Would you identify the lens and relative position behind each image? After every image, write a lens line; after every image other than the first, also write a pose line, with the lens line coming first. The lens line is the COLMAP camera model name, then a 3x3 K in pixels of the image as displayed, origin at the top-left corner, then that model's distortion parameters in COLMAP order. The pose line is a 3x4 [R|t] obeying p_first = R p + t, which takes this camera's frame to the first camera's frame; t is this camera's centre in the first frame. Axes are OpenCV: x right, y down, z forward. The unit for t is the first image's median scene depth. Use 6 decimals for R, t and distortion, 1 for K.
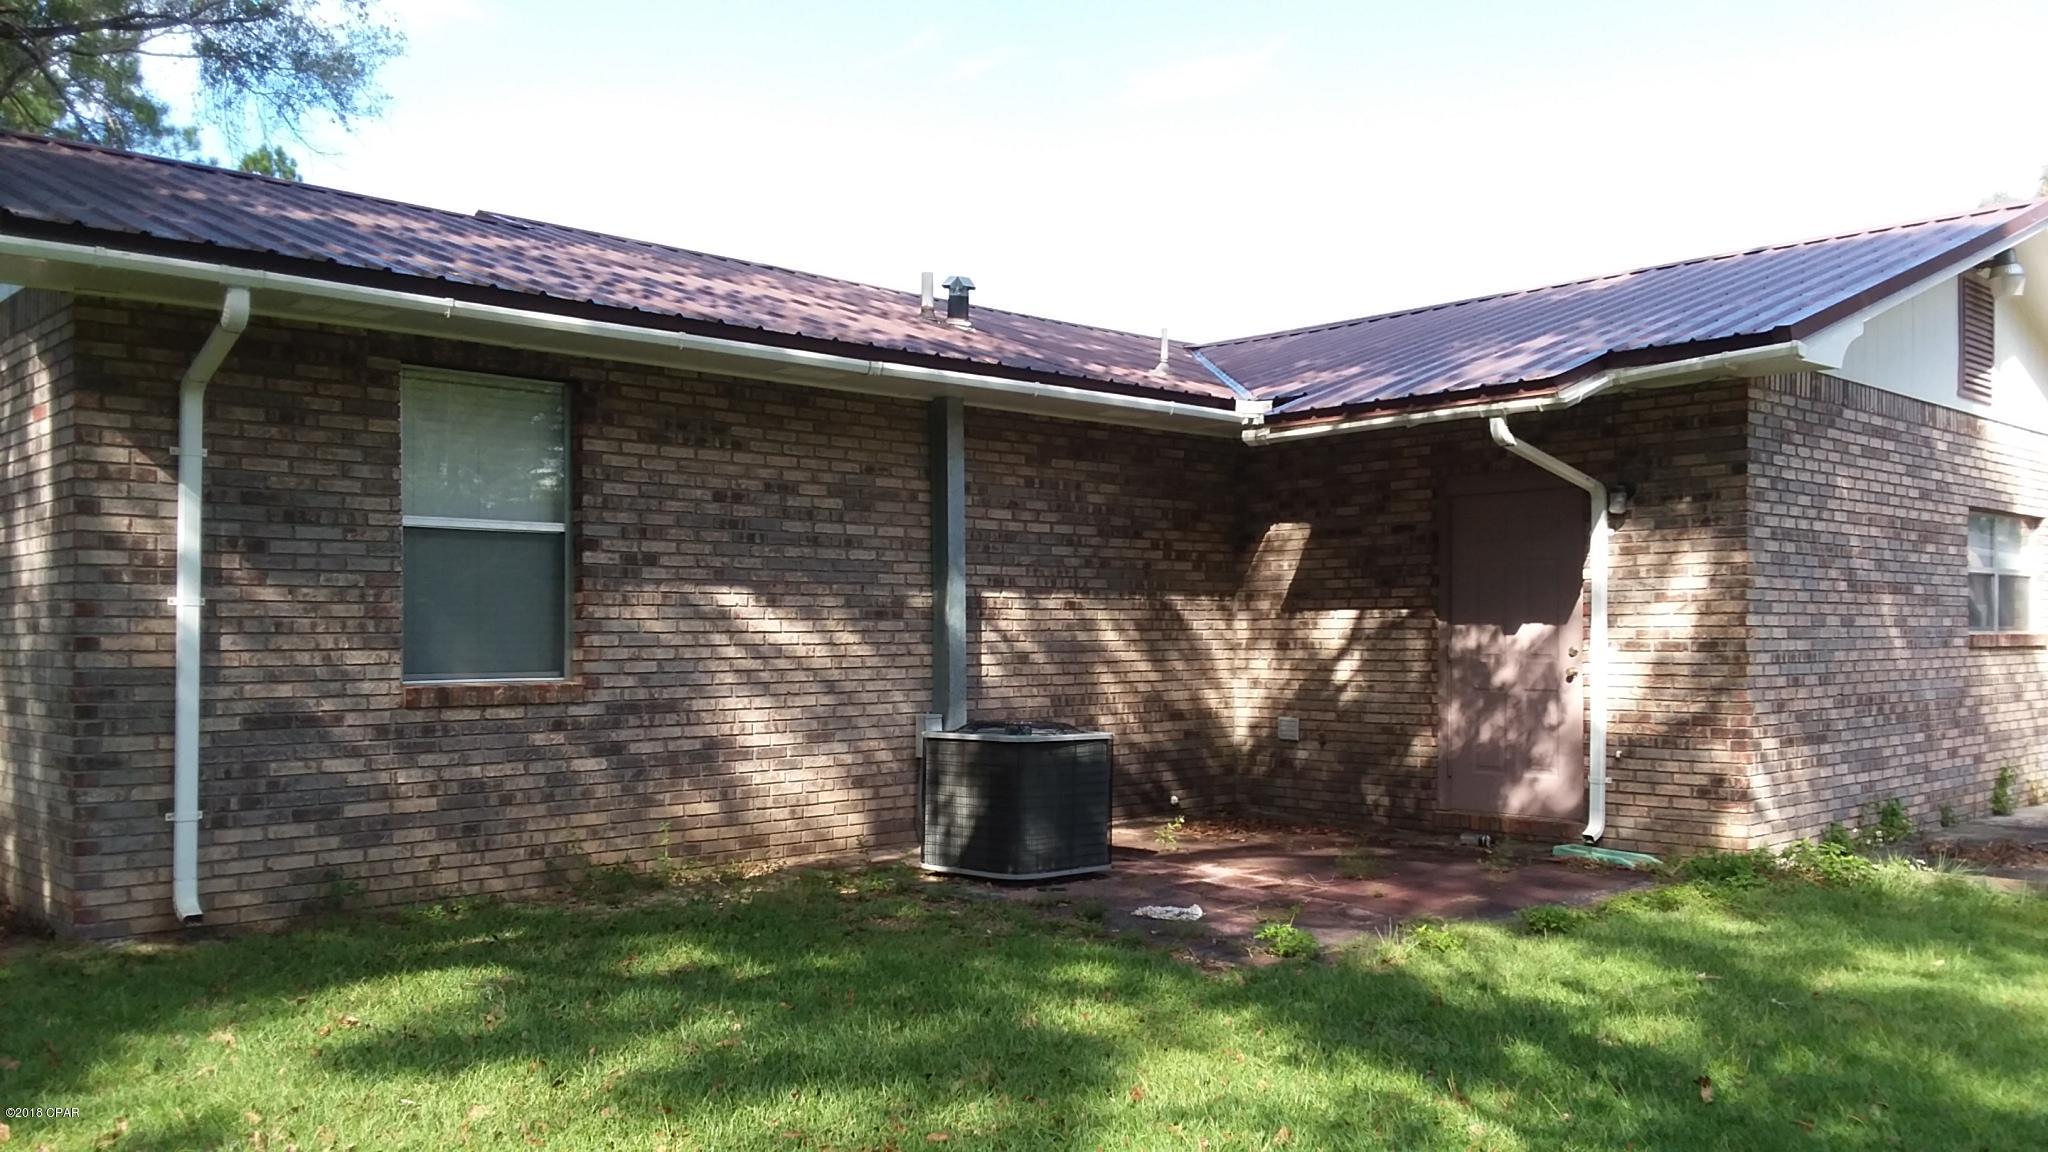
lens RADIAL K [[1785.9, 0, 1024.0], [0, 1785.9, 576.0], [0, 0, 1]] dist [0.049333, -0.001590]
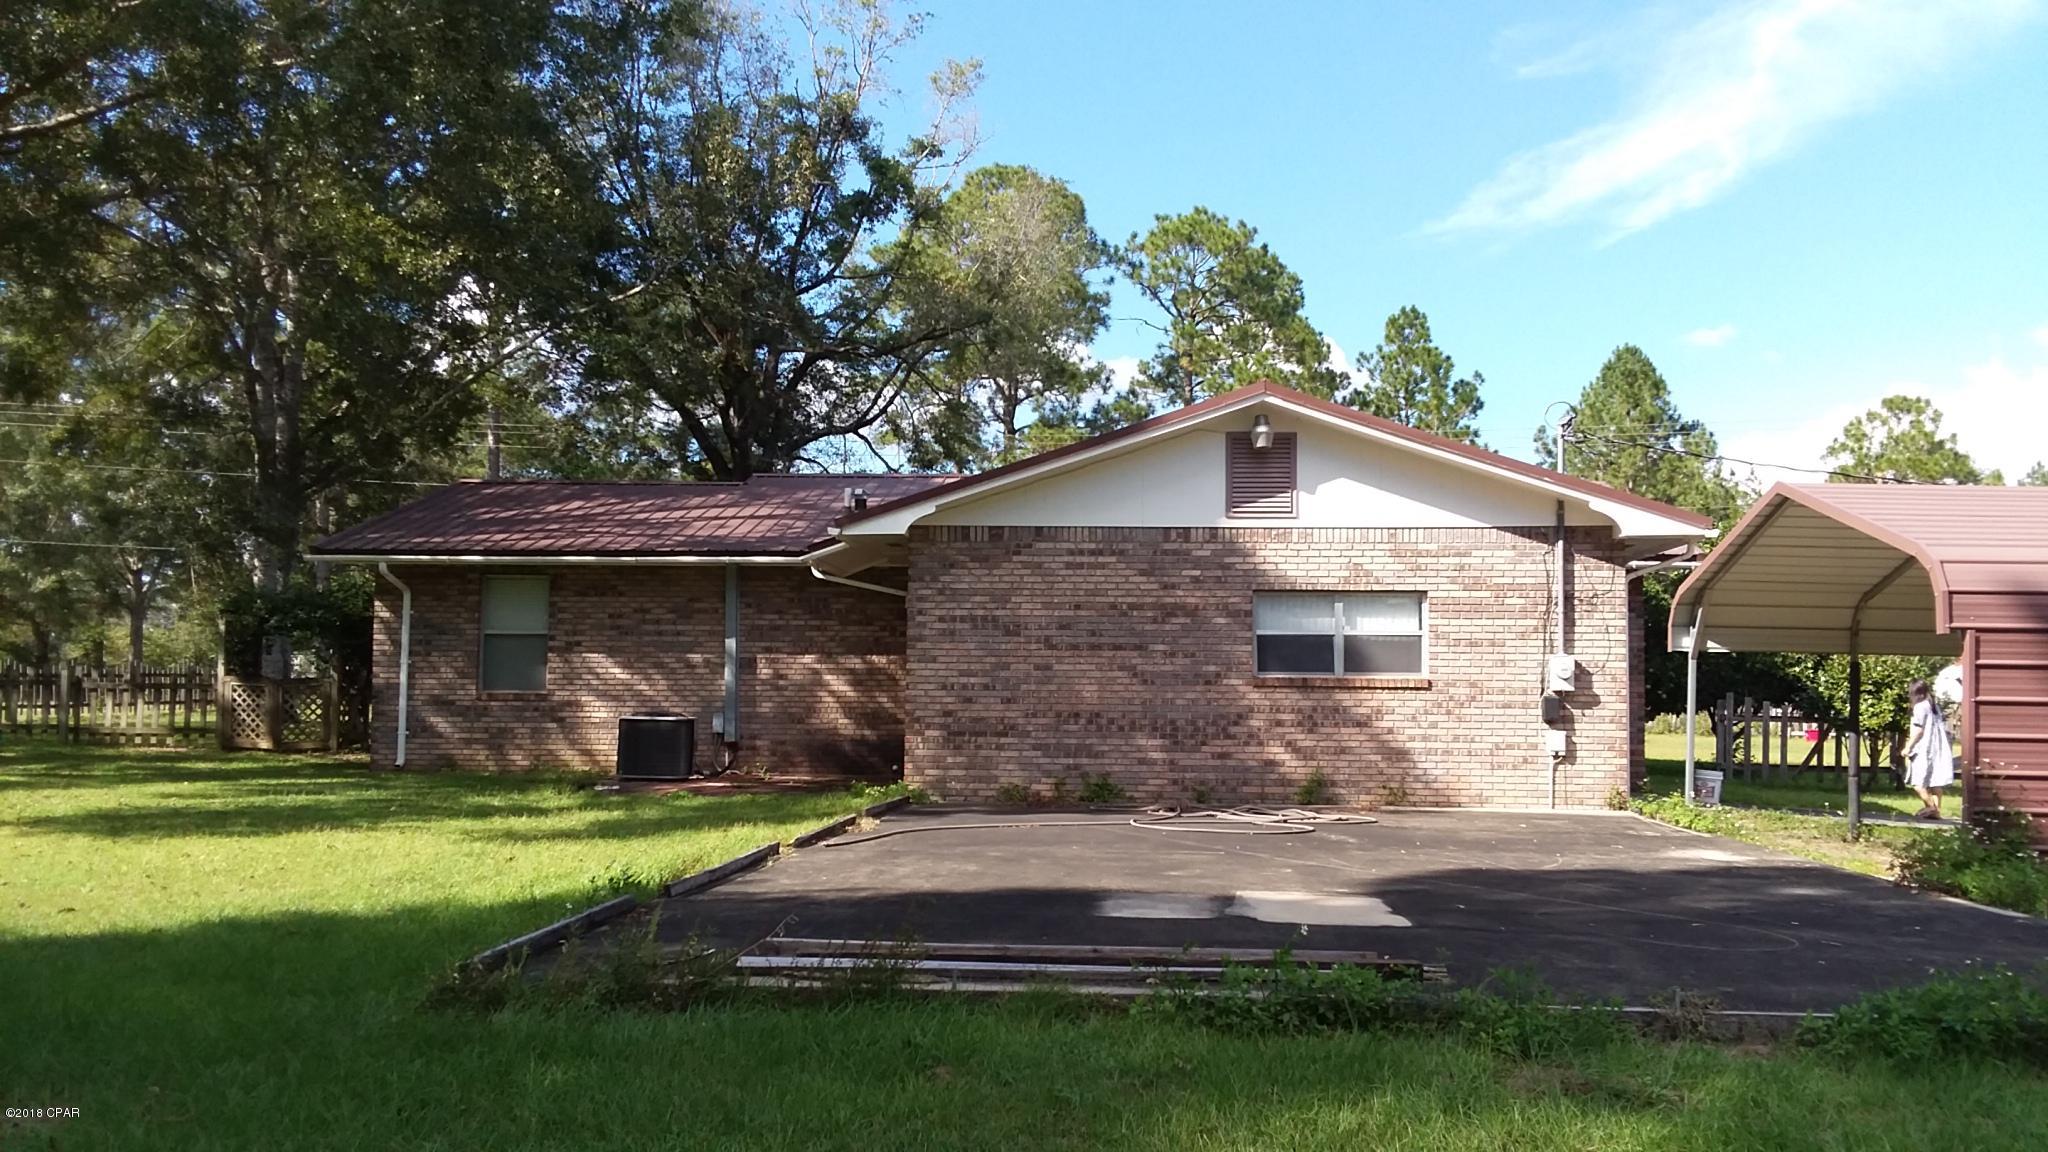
lens RADIAL K [[1785.9, 0, 1024.0], [0, 1785.9, 576.0], [0, 0, 1]] dist [0.049333, -0.001590]
pose [[0.640628, -0.042636, -0.766667, 1.989764], [0.015924, 0.998980, -0.042249, 0.011215], [0.767687, 0.014858, 0.640653, -0.102428]]
